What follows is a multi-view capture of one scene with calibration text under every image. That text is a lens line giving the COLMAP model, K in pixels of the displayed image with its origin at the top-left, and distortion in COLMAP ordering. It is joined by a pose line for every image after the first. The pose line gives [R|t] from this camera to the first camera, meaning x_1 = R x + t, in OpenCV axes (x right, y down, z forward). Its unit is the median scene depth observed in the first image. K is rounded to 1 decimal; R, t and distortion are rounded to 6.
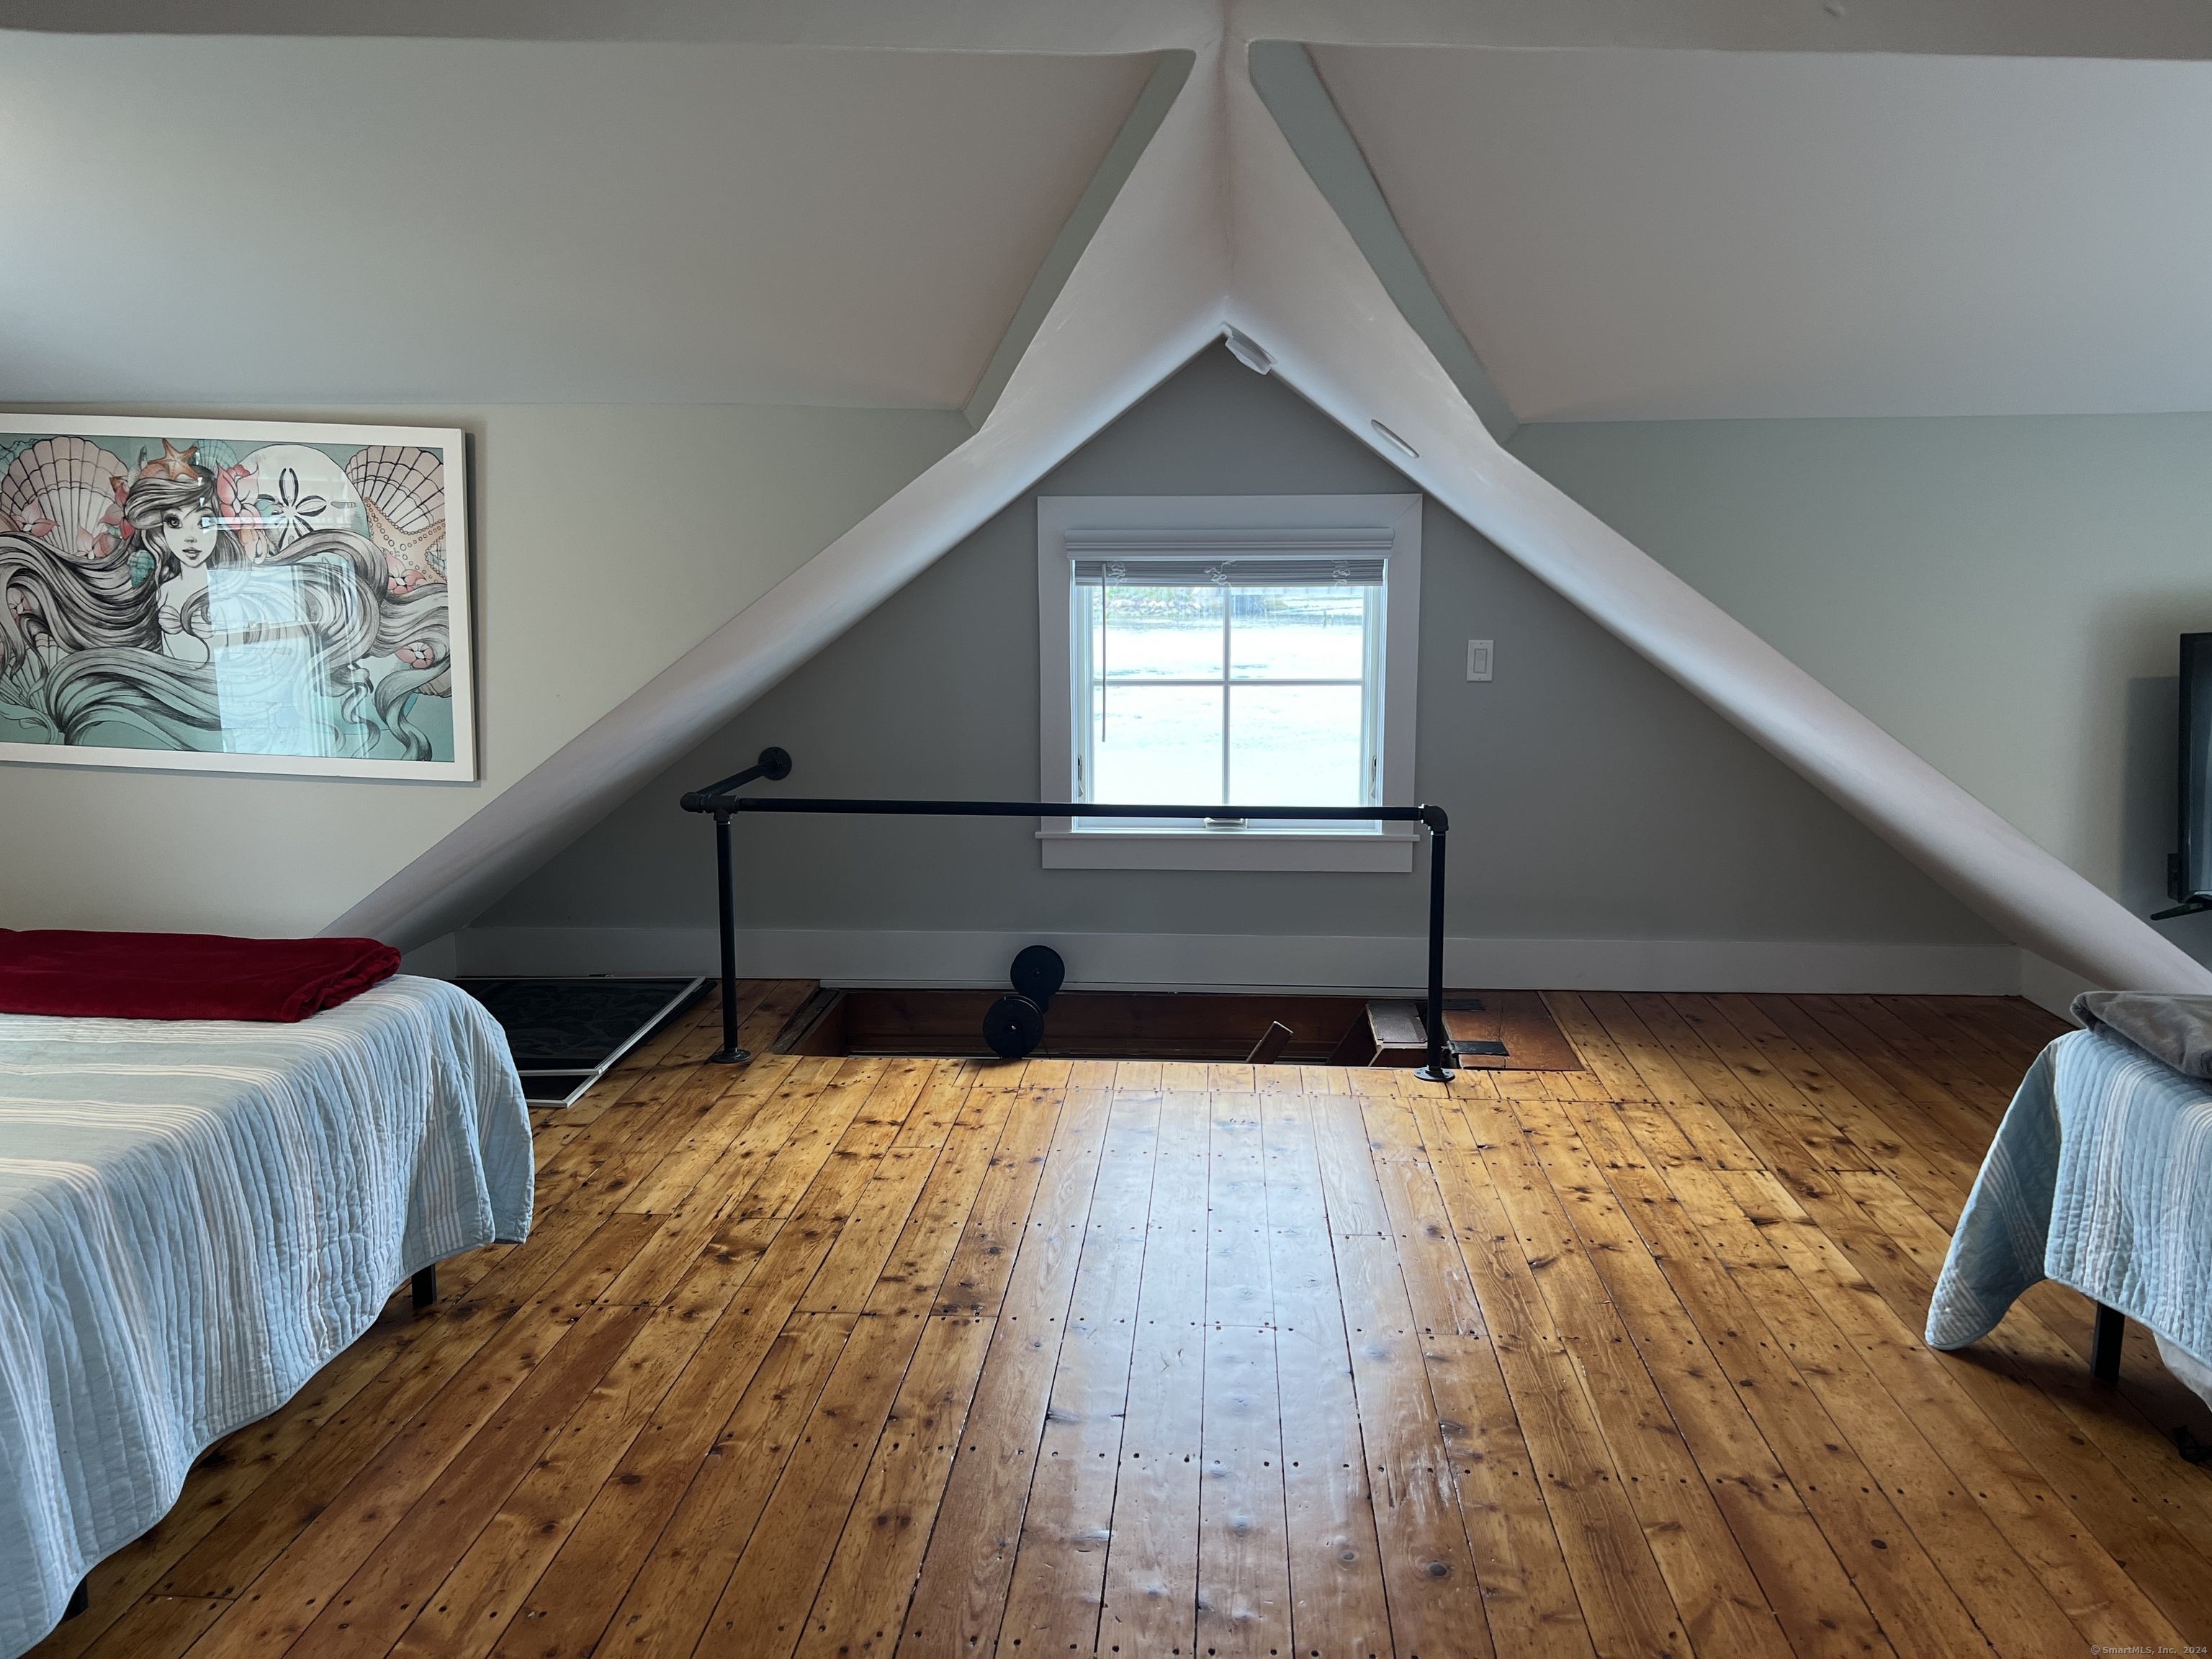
lens RADIAL K [[1654.6, 0, 1121.9], [0, 1654.6, 852.8], [0, 0, 1]] dist [0.052580, -0.064337]
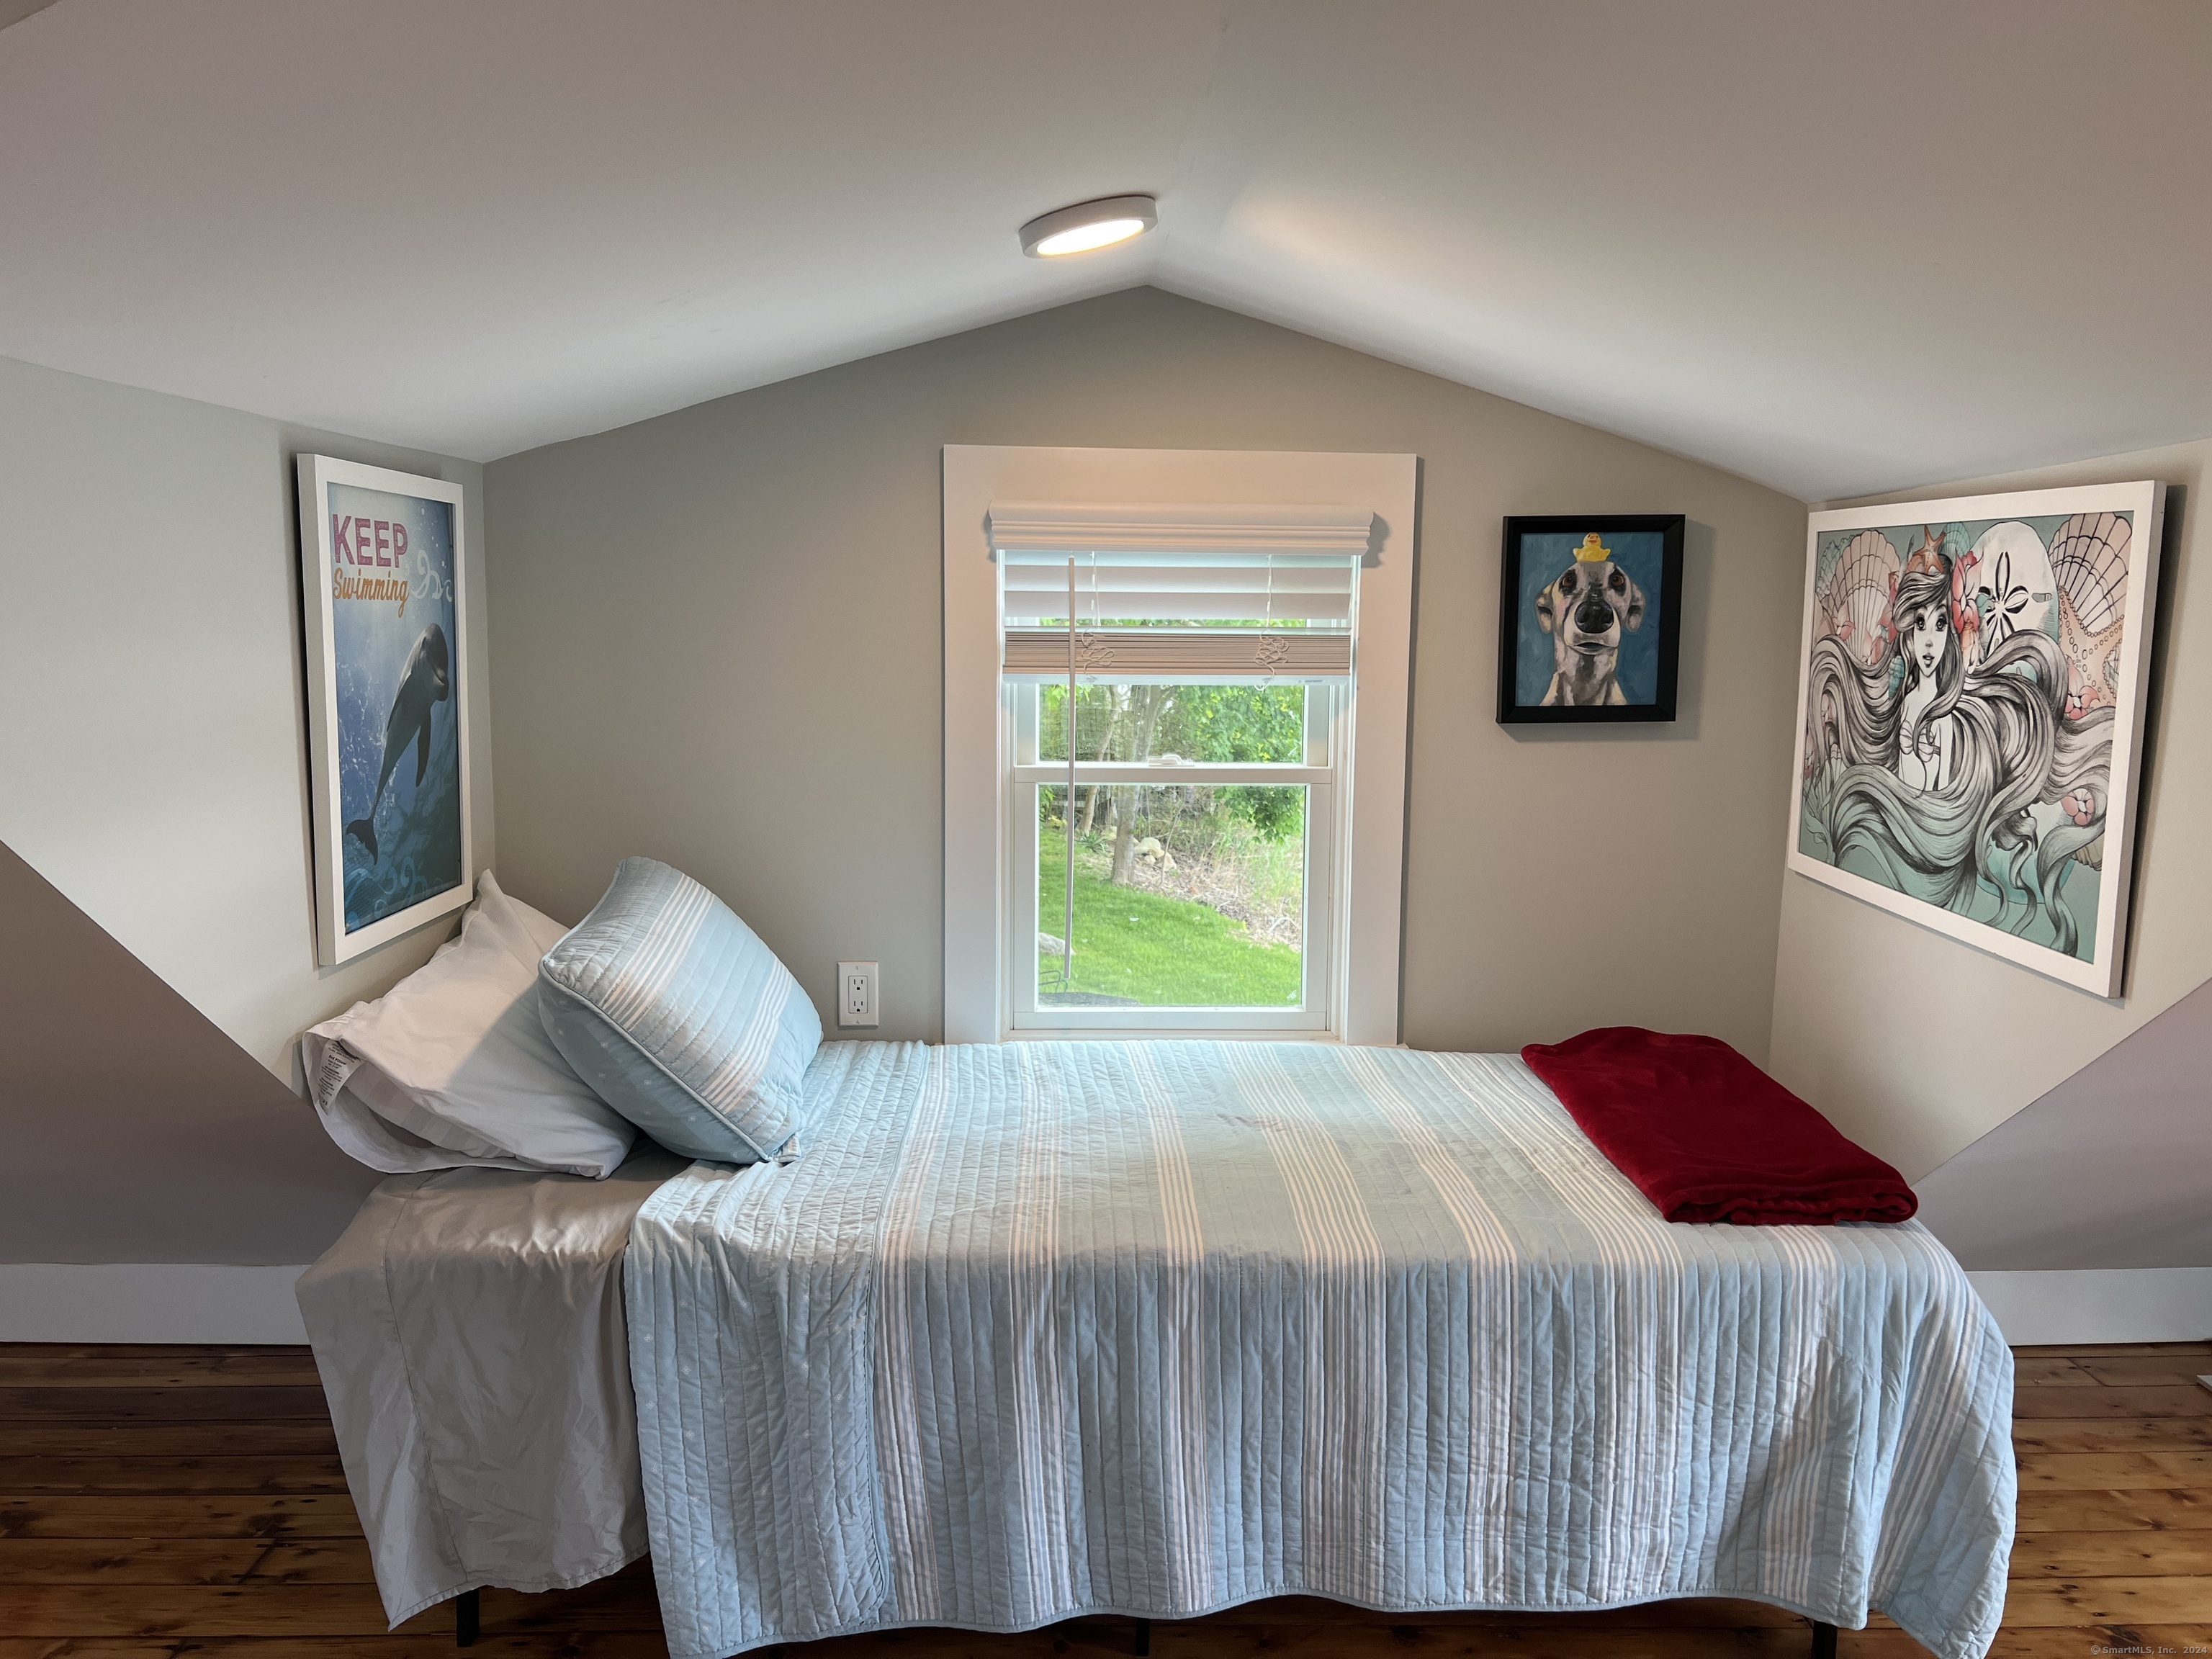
lens RADIAL K [[1654.6, 0, 1121.9], [0, 1654.6, 852.8], [0, 0, 1]] dist [0.052580, -0.064337]
pose [[0.103647, 0.127236, -0.986442, 0.236096], [-0.184815, 0.976975, 0.106596, -0.101104], [0.977293, 0.171260, 0.124776, 0.527540]]
